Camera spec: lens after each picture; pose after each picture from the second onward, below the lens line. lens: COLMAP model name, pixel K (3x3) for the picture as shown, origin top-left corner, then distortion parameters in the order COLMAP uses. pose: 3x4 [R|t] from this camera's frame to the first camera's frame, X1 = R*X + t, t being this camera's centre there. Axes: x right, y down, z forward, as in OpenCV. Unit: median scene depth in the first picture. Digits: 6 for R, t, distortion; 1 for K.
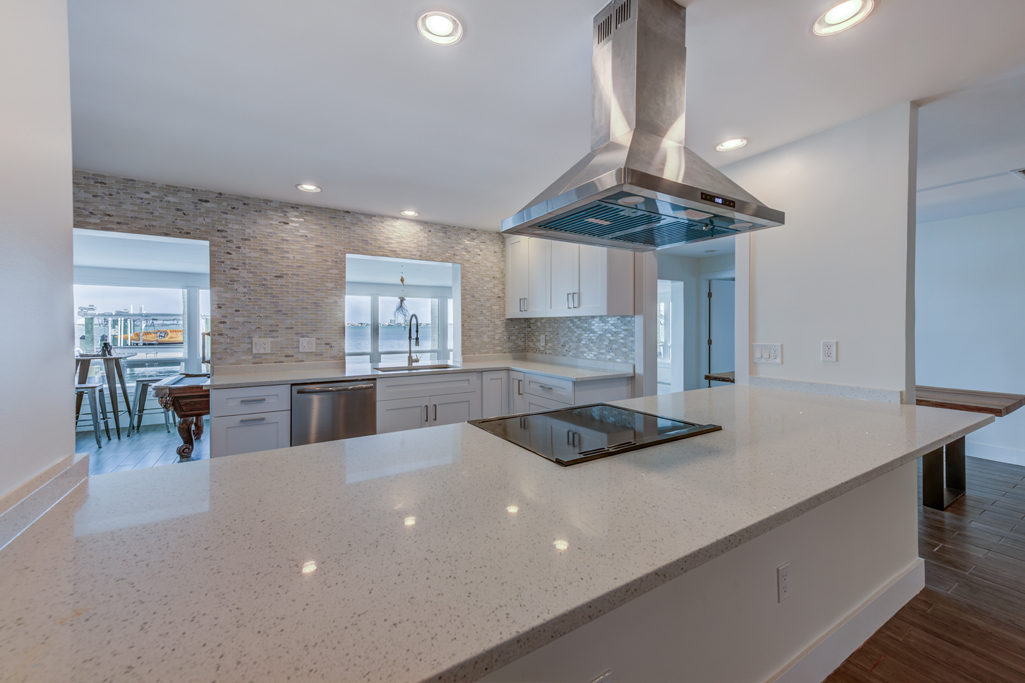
lens RADIAL K [[404.5, 0, 516.9], [0, 404.5, 327.5], [0, 0, 1]] dist [0.023873, -0.000098]
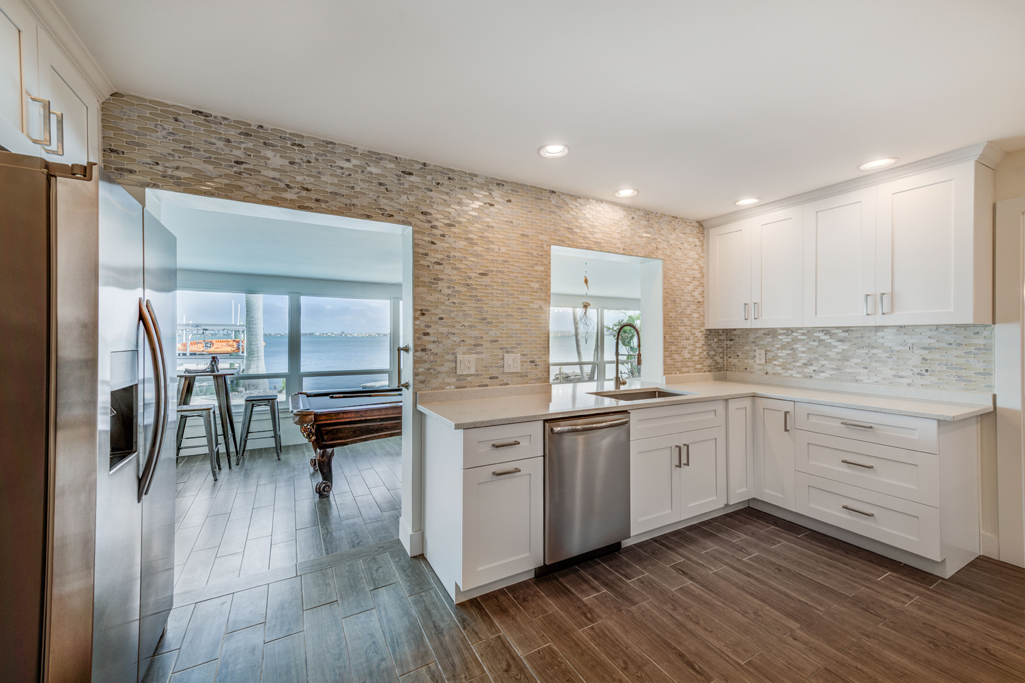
lens RADIAL K [[406.4, 0, 517.8], [0, 406.4, 335.3], [0, 0, 1]] dist [0.024564, -0.000067]
pose [[0.999356, 0.001674, -0.035842, -0.471541], [-0.001933, 0.999972, -0.007177, -0.004405], [0.035829, 0.007242, 0.999332, 0.229246]]
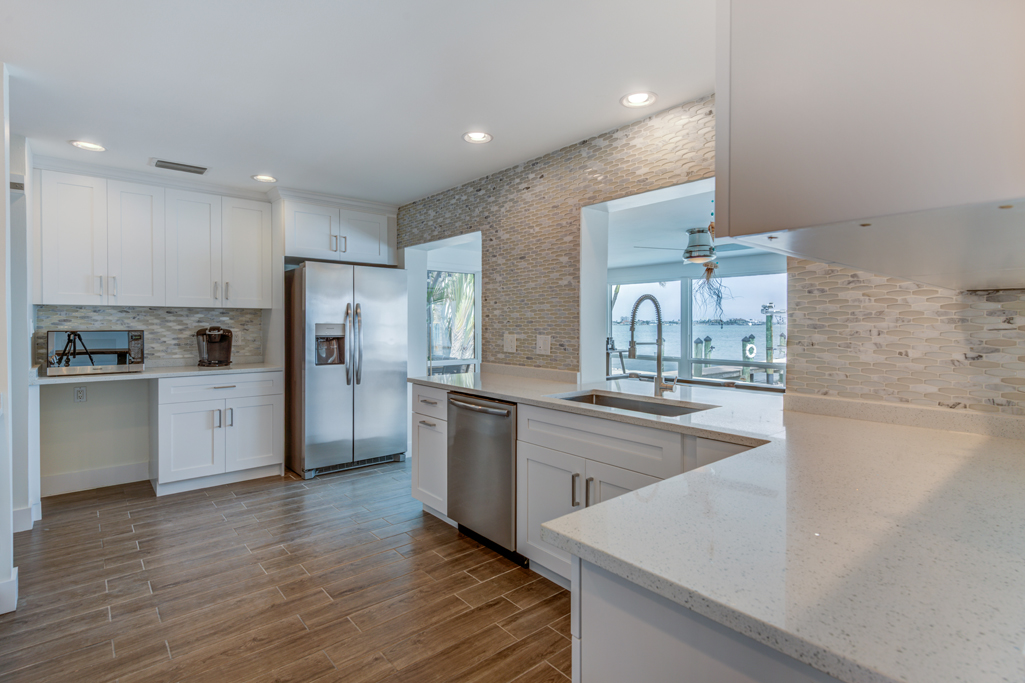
lens RADIAL K [[501.8, 0, 506.0], [0, 501.8, 328.7], [0, 0, 1]] dist [0.016934, -0.000513]
pose [[0.152185, 0.010248, -0.988299, 0.369807], [-0.005683, 0.999939, 0.009493, 0.004600], [0.988336, 0.004171, 0.152233, 0.785641]]
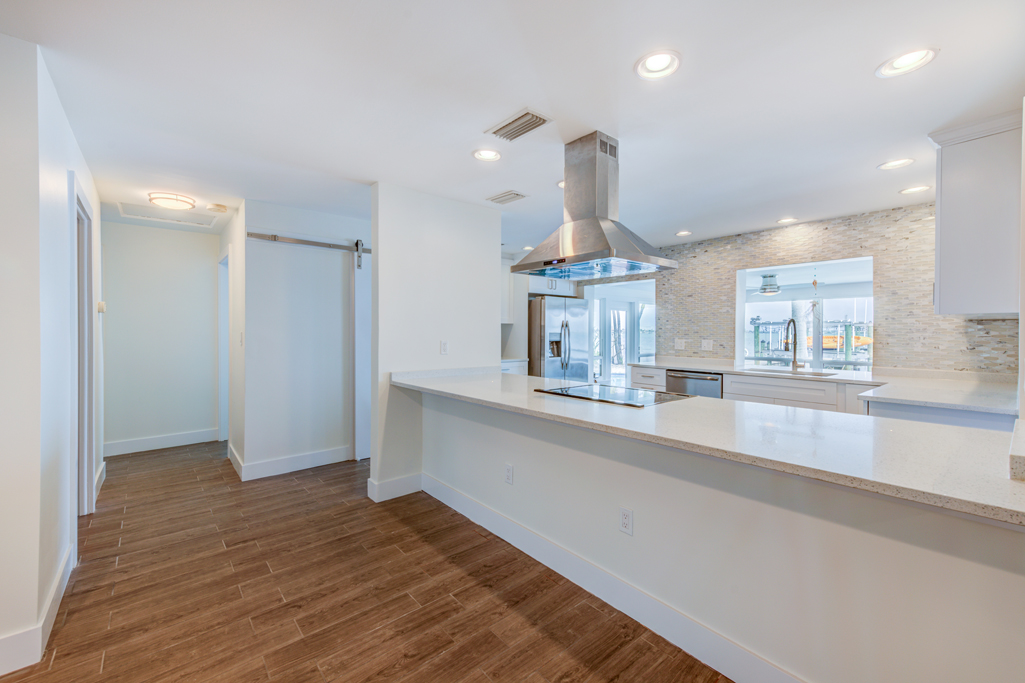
lens RADIAL K [[420.1, 0, 513.2], [0, 420.1, 335.1], [0, 0, 1]] dist [0.016119, 0.000219]
pose [[0.152574, 0.008108, -0.988259, 0.732732], [-0.006852, 0.999951, 0.007146, 0.004098], [0.988268, 0.005681, 0.152622, 0.167198]]
